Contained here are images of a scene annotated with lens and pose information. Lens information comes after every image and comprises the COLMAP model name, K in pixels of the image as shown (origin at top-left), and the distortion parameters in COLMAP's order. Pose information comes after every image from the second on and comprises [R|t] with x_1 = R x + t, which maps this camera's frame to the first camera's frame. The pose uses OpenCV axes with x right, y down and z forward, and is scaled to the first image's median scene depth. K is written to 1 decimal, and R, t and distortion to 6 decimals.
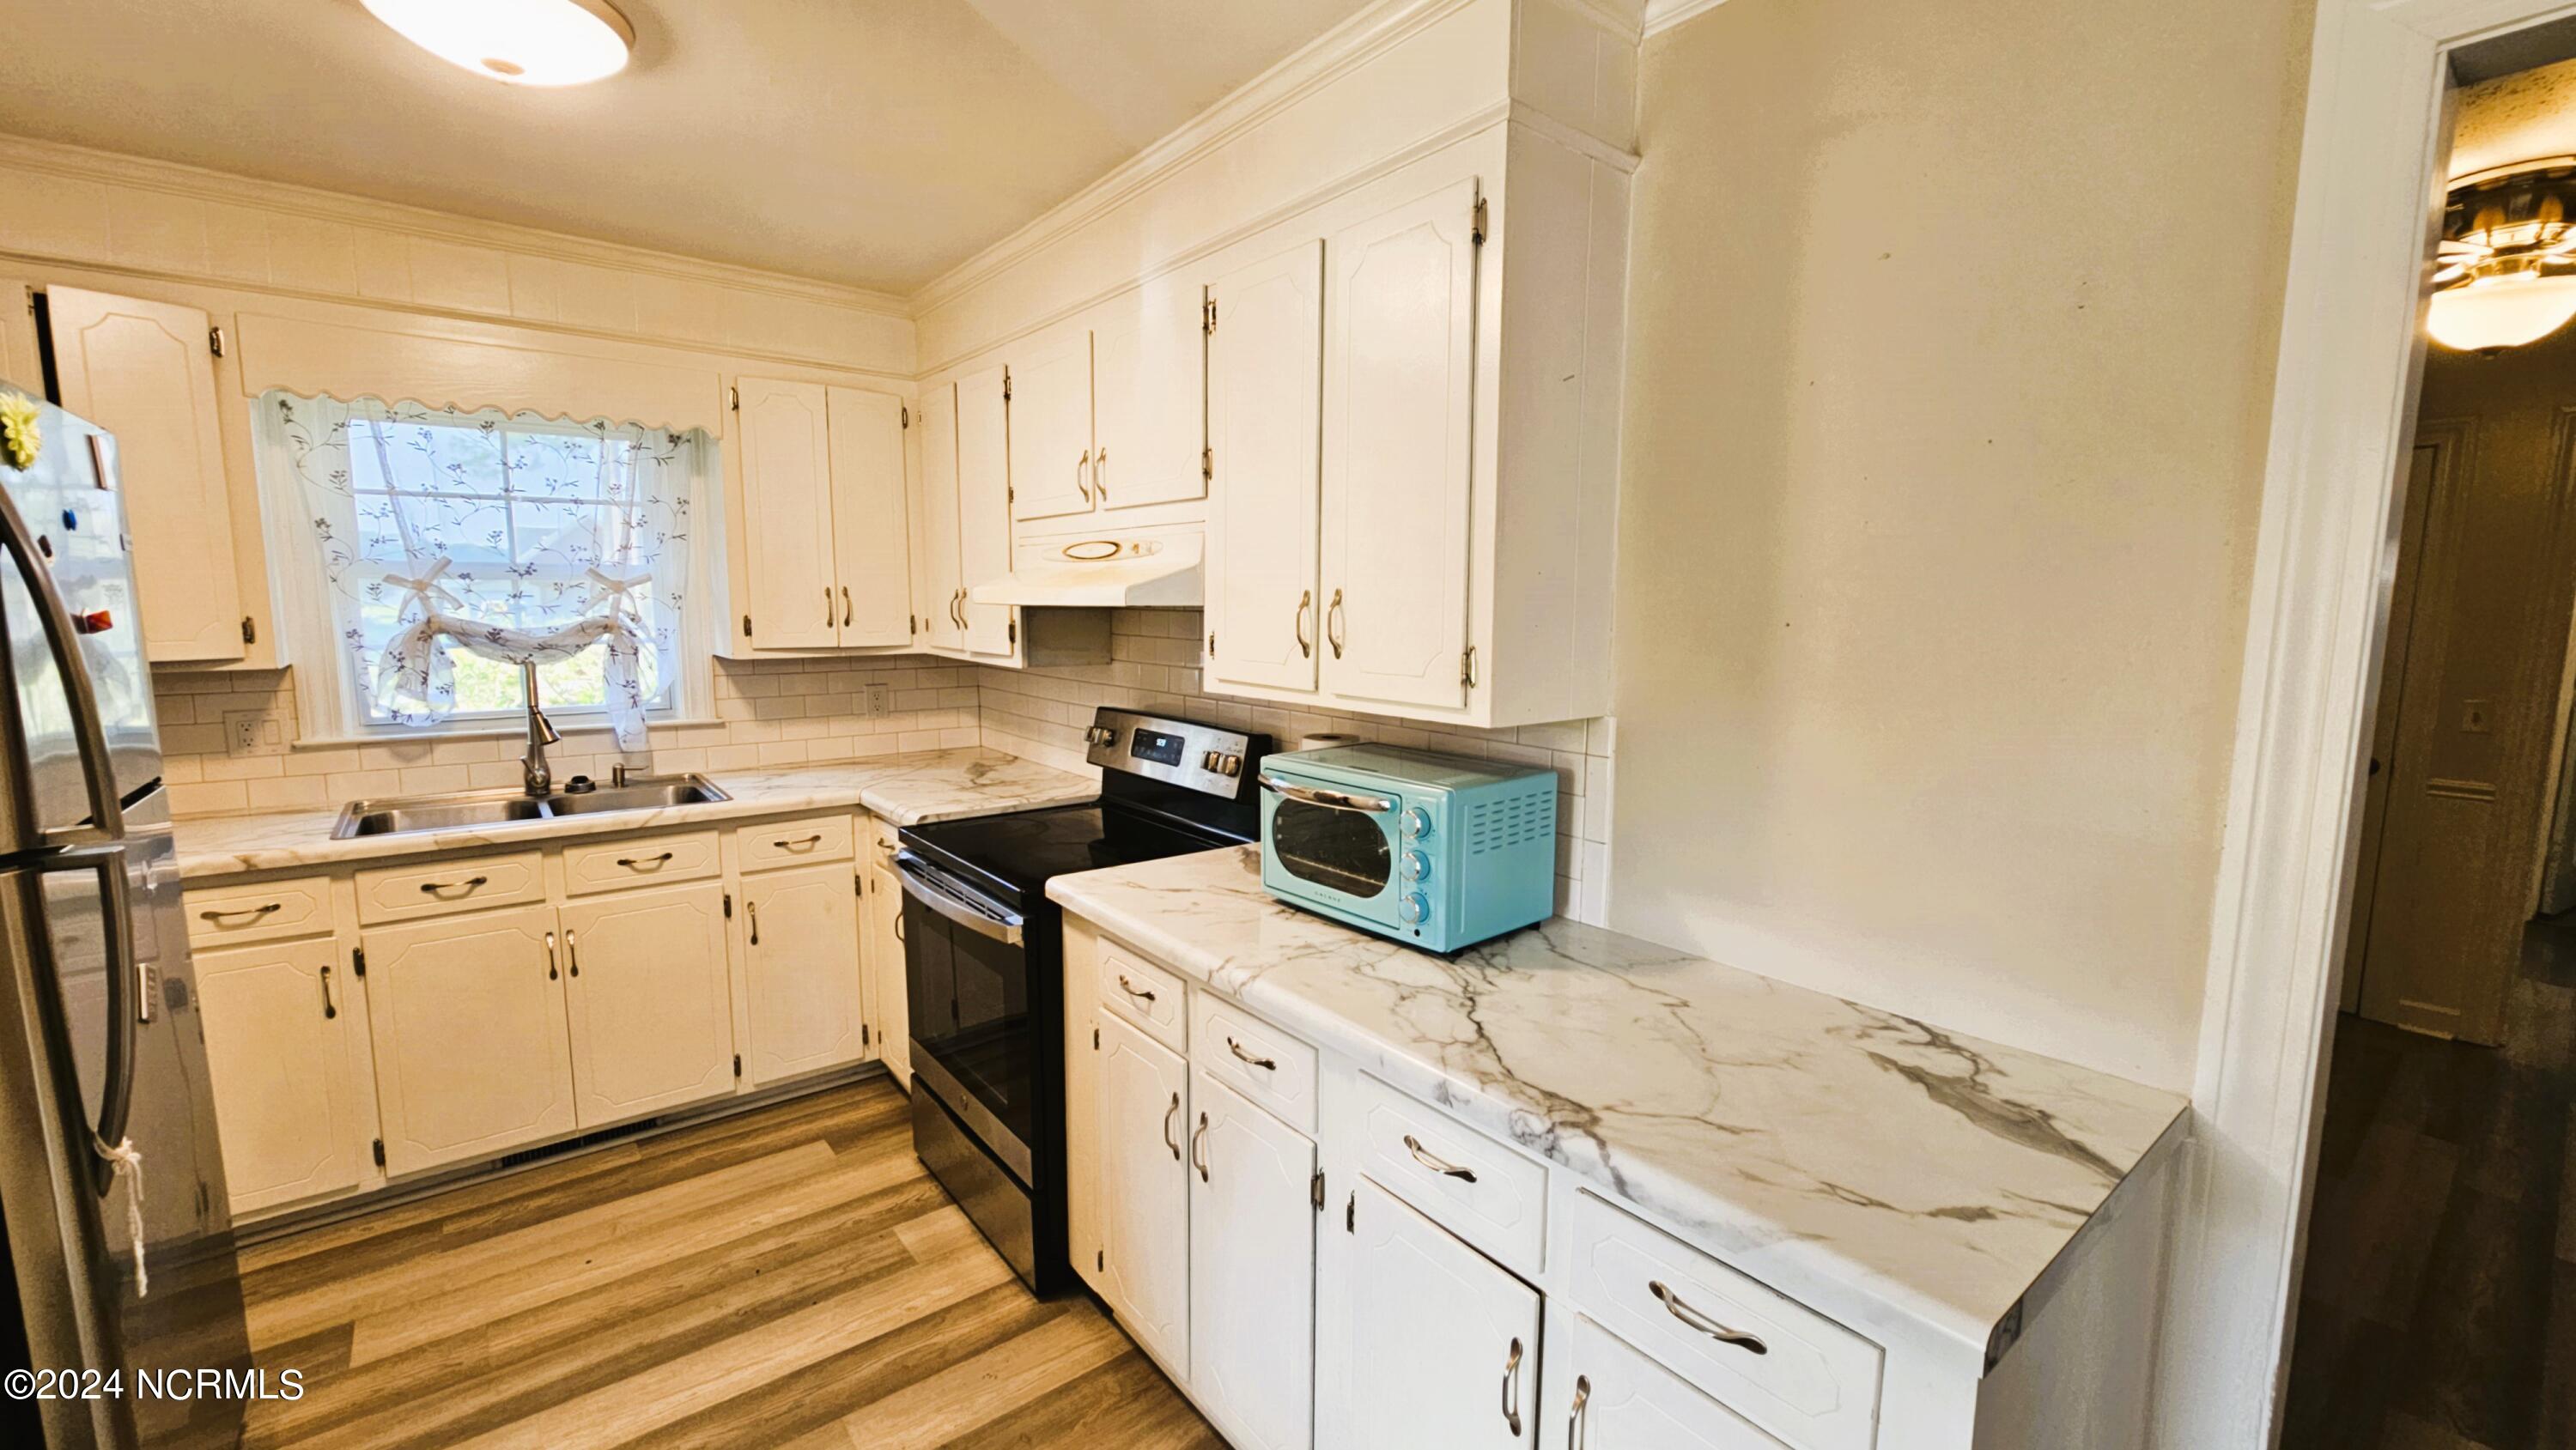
lens RADIAL K [[1048.2, 0, 1293.5], [0, 1048.2, 728.3], [0, 0, 1]] dist [-0.007807, 0.000292]
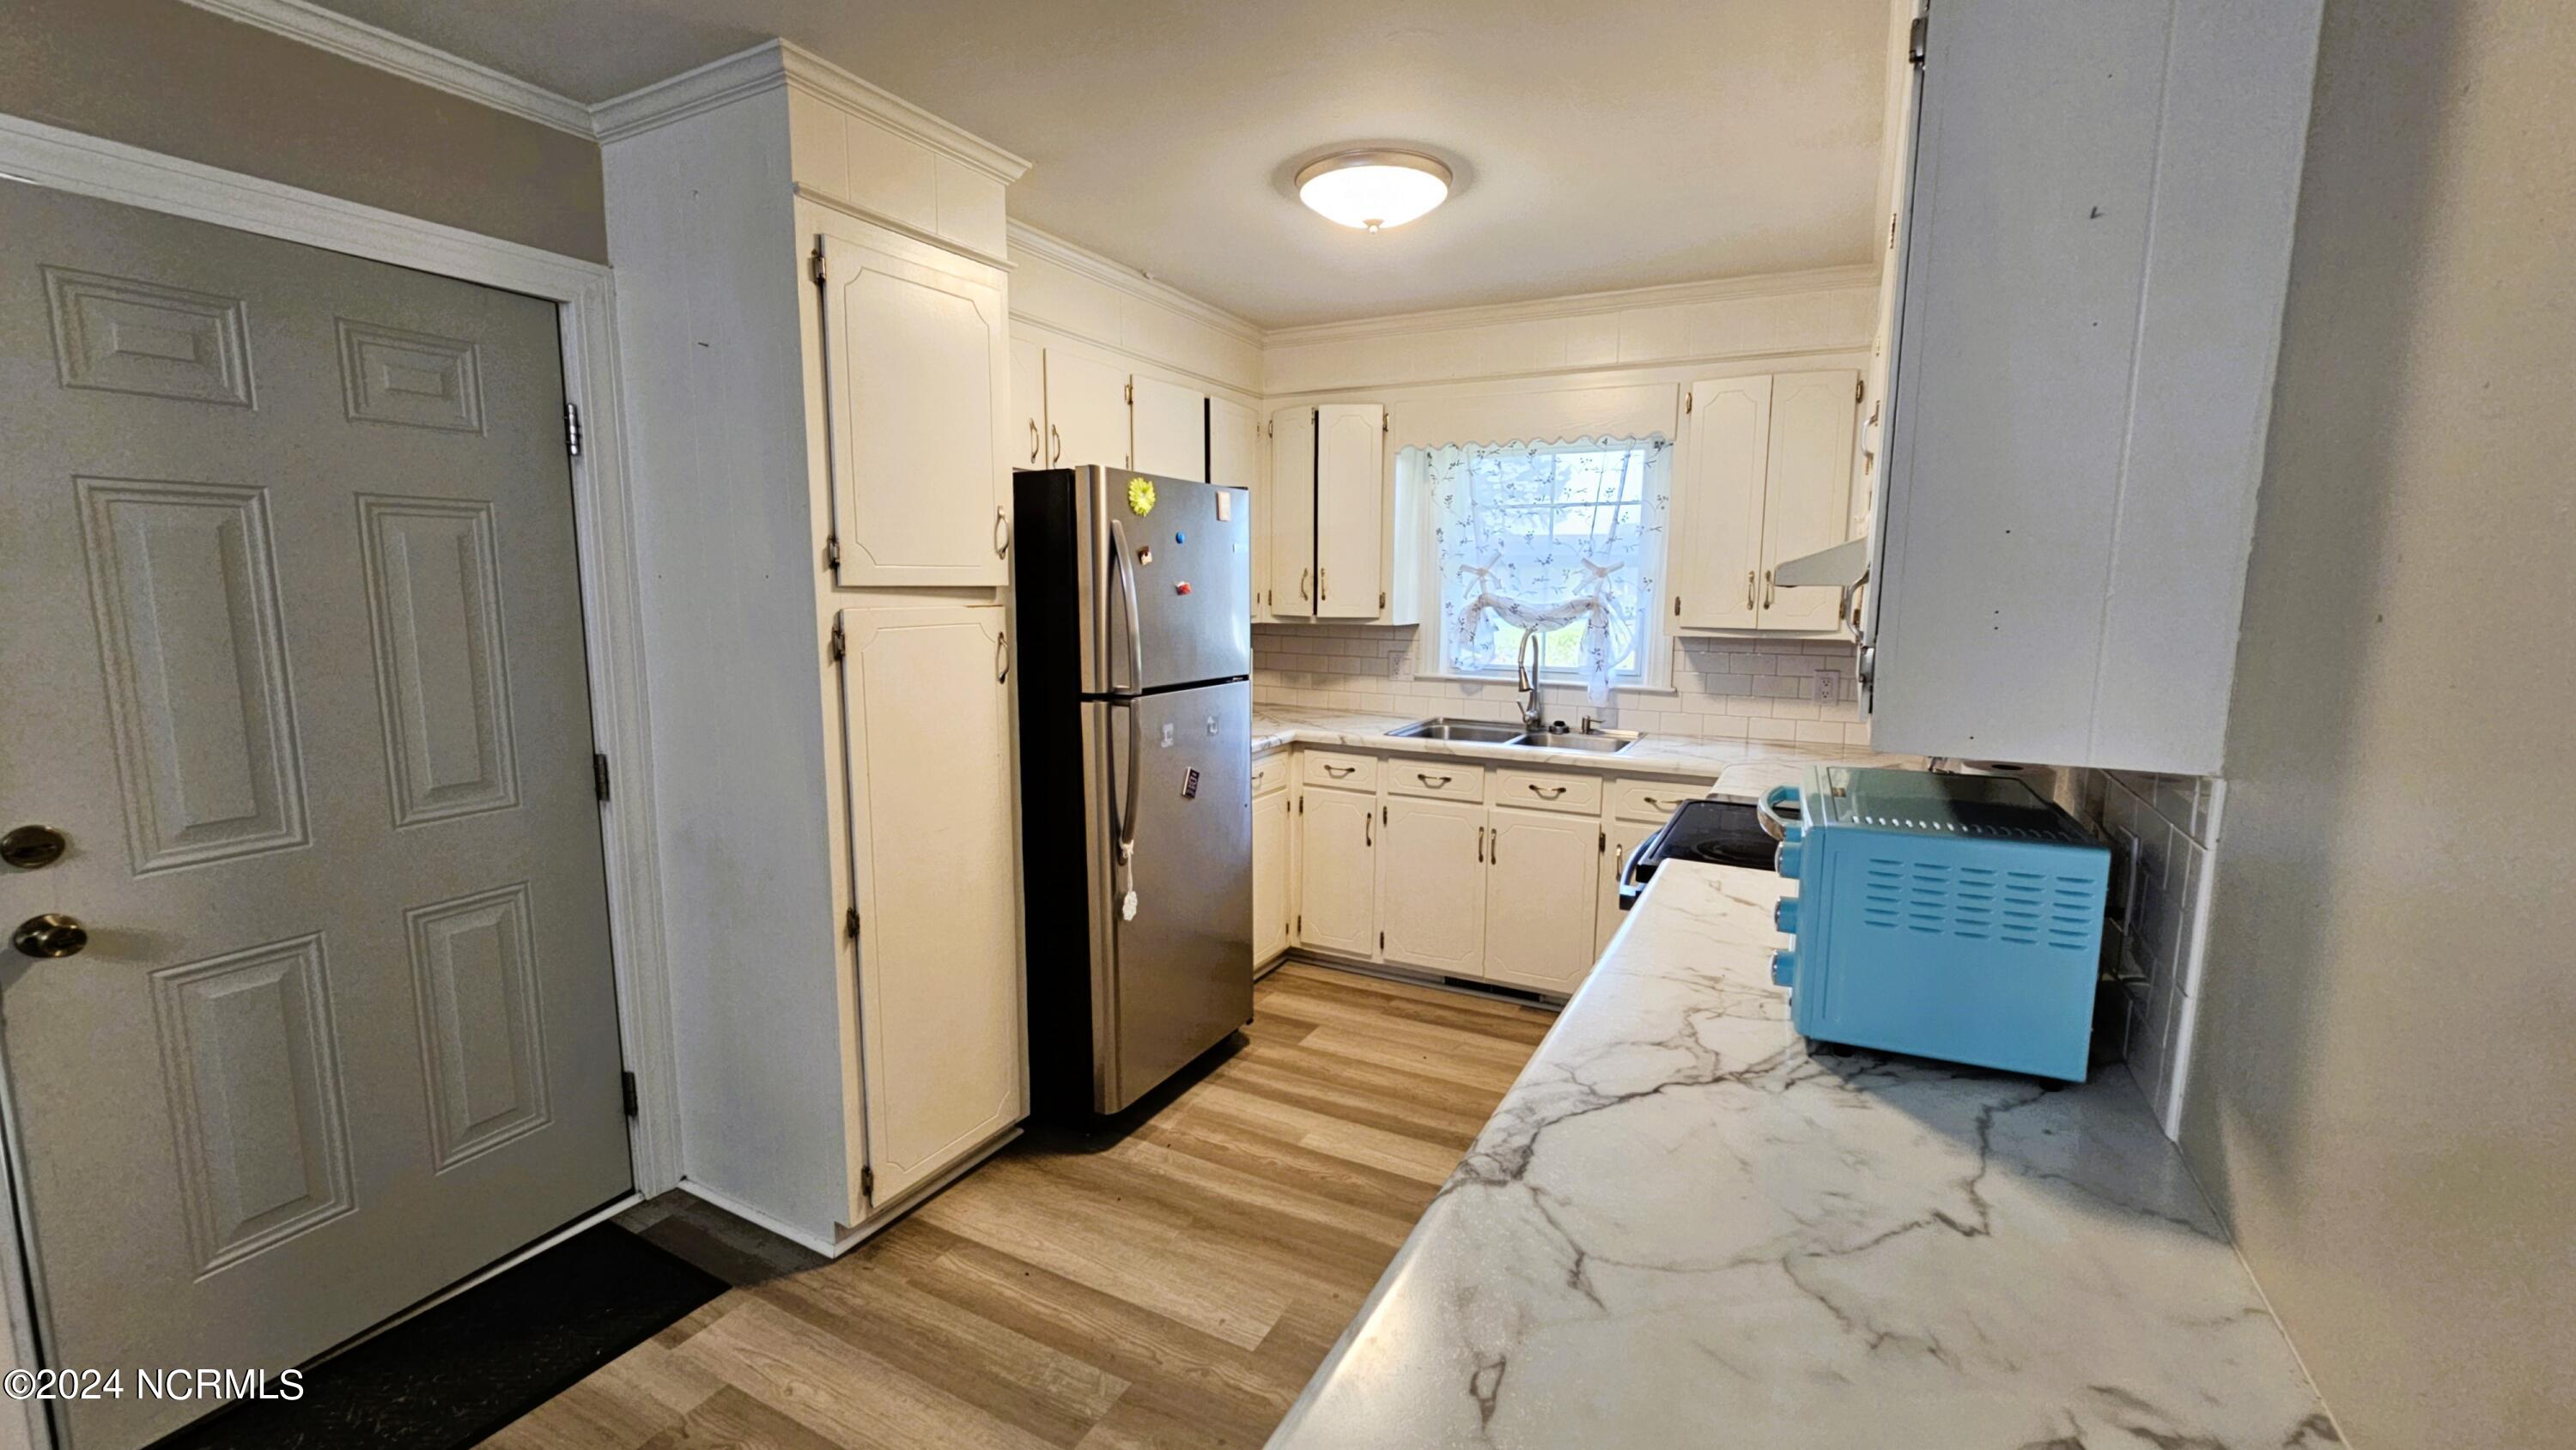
lens RADIAL K [[1048.2, 0, 1293.5], [0, 1048.2, 728.3], [0, 0, 1]] dist [-0.007807, 0.000292]
pose [[0.398754, 0.124692, -0.908541, 0.418093], [-0.116553, 0.989570, 0.084658, -0.018724], [0.909621, 0.072135, 0.409128, 0.211258]]
